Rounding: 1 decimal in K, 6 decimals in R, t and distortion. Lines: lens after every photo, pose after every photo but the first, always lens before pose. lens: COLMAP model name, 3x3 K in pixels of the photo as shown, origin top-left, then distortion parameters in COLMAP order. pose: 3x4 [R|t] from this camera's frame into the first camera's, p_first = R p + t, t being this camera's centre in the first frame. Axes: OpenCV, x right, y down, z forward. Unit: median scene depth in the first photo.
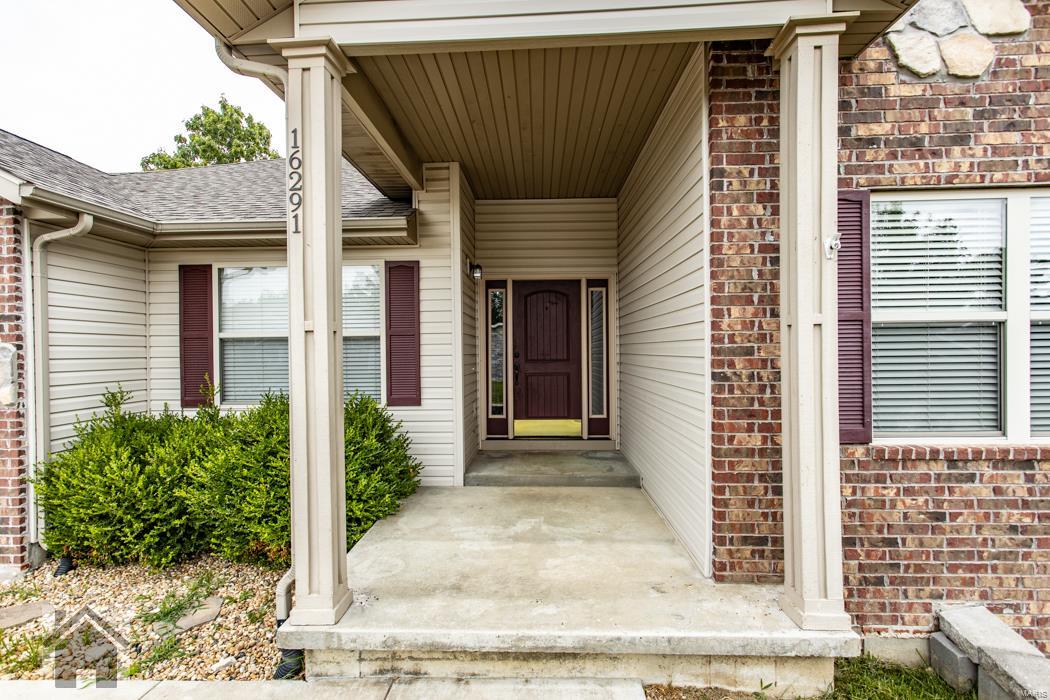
lens RADIAL K [[503.9, 0, 521.7], [0, 503.9, 352.8], [0, 0, 1]] dist [0.003902, 0.000552]
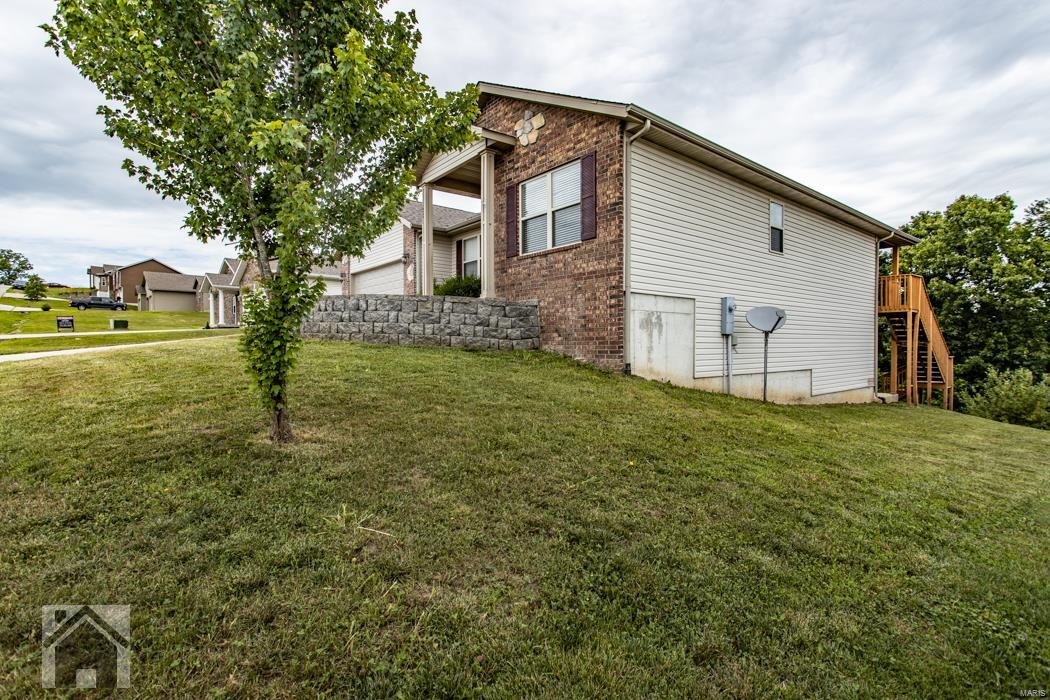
lens RADIAL K [[494.2, 0, 516.7], [0, 494.2, 350.0], [0, 0, 1]] dist [0.003979, 0.000835]
pose [[0.654646, 0.017866, -0.755725, 3.163101], [-0.008372, 0.999831, 0.016385, 0.745975], [0.755889, -0.004399, 0.654684, -1.194943]]
